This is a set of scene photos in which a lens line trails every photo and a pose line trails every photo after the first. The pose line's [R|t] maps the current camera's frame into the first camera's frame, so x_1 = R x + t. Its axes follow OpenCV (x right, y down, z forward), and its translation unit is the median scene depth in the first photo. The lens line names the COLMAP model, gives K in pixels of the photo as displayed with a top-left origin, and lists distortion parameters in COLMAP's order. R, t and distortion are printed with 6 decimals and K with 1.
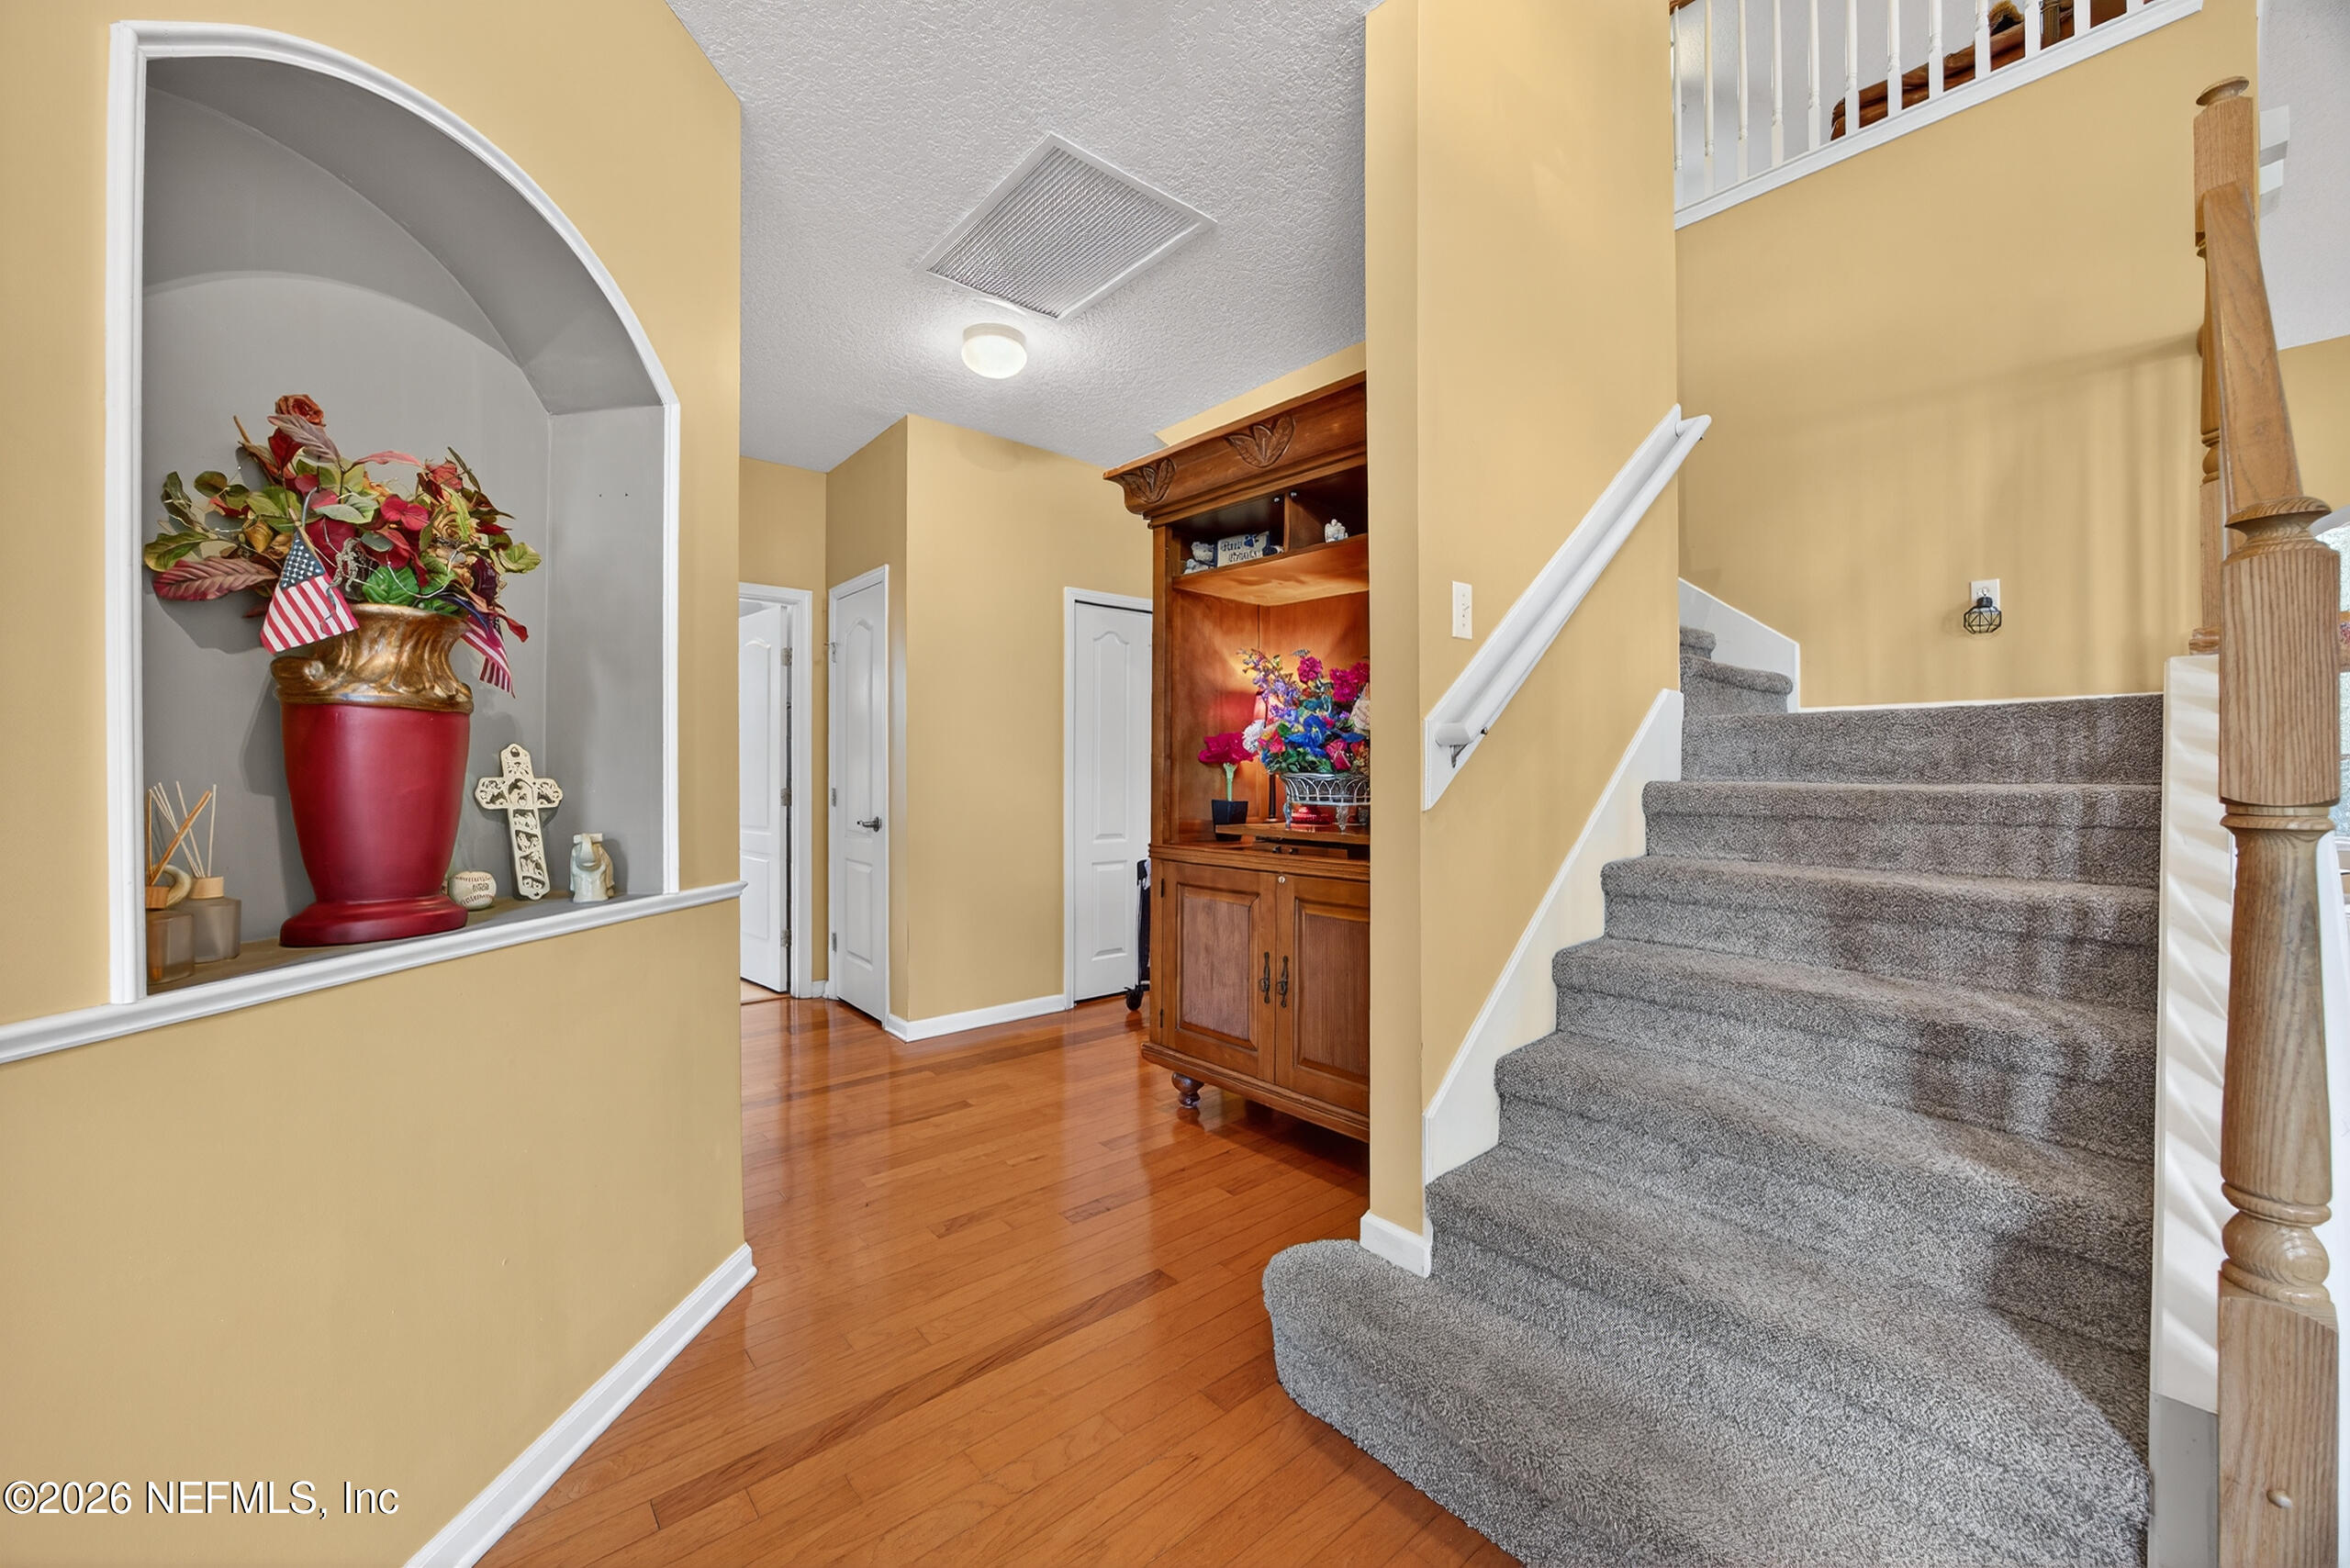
lens RADIAL K [[897.0, 0, 1167.3], [0, 897.0, 778.4], [0, 0, 1]] dist [-0.001198, 0.000072]
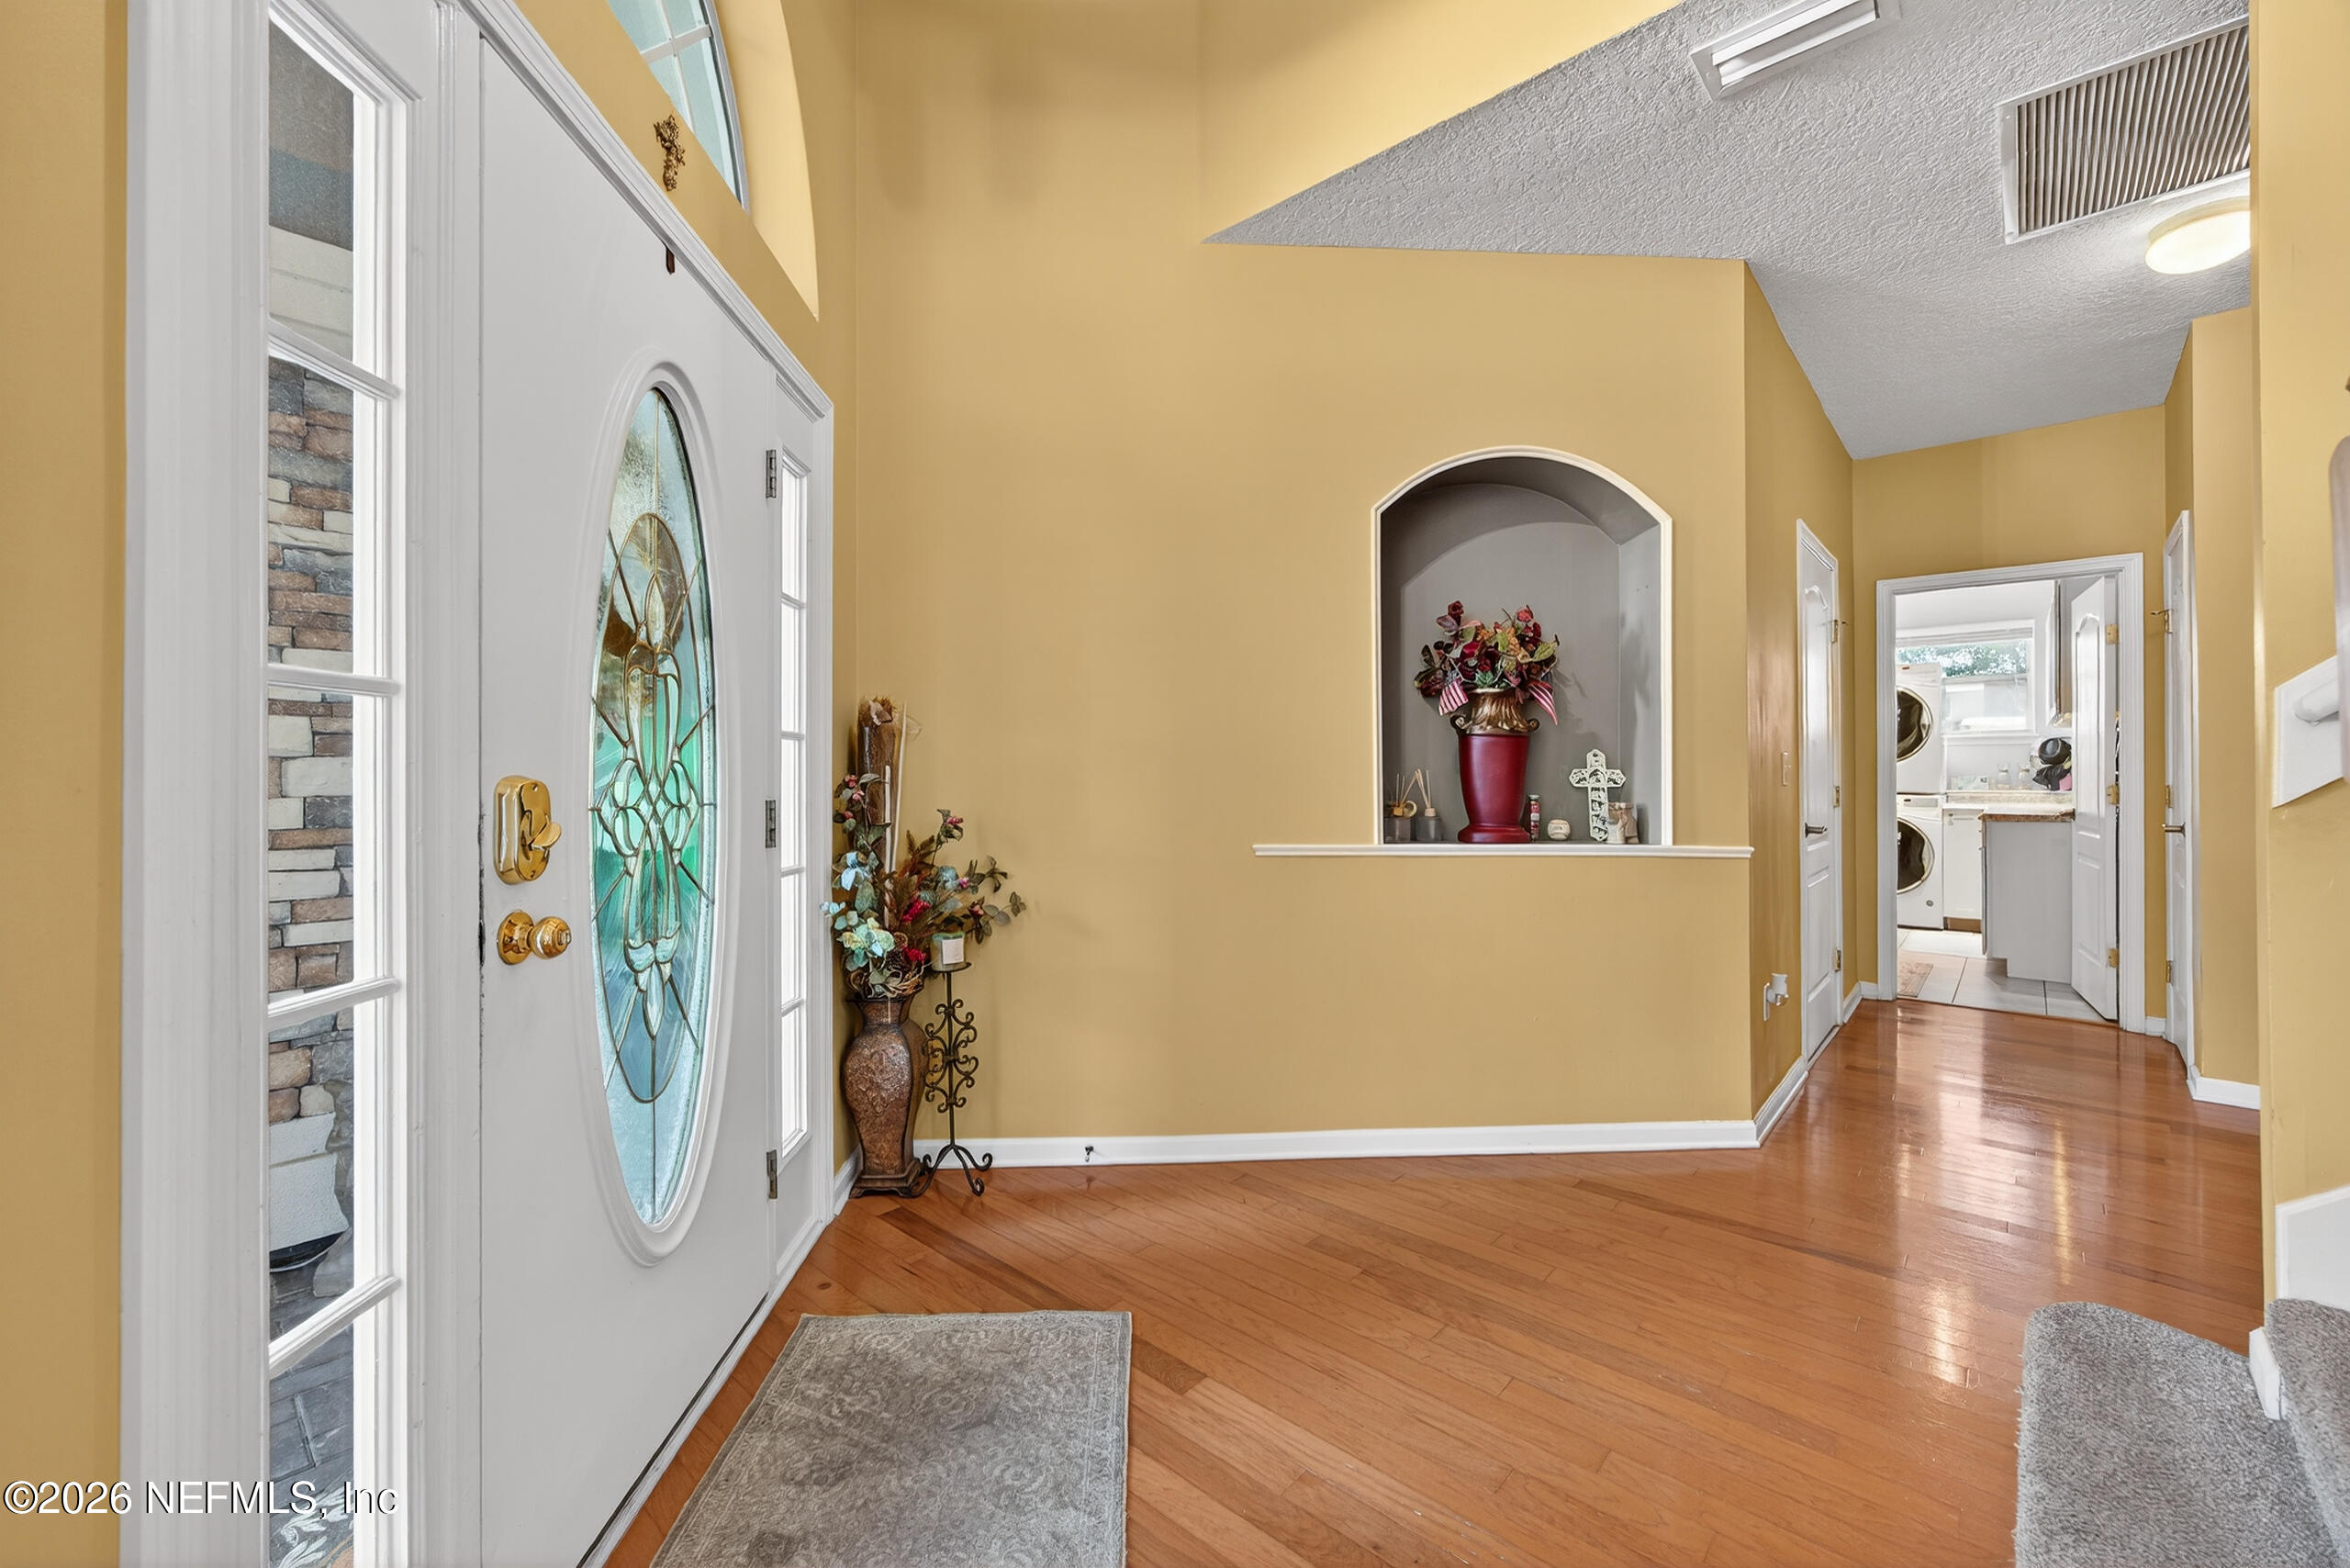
lens RADIAL K [[911.2, 0, 1178.9], [0, 911.2, 792.5], [0, 0, 1]] dist [-0.002891, 0.000110]
pose [[0.107938, 0.009993, -0.994107, 0.933048], [-0.003054, 0.999948, 0.009720, 0.029802], [0.994153, 0.001987, 0.107963, 0.016578]]
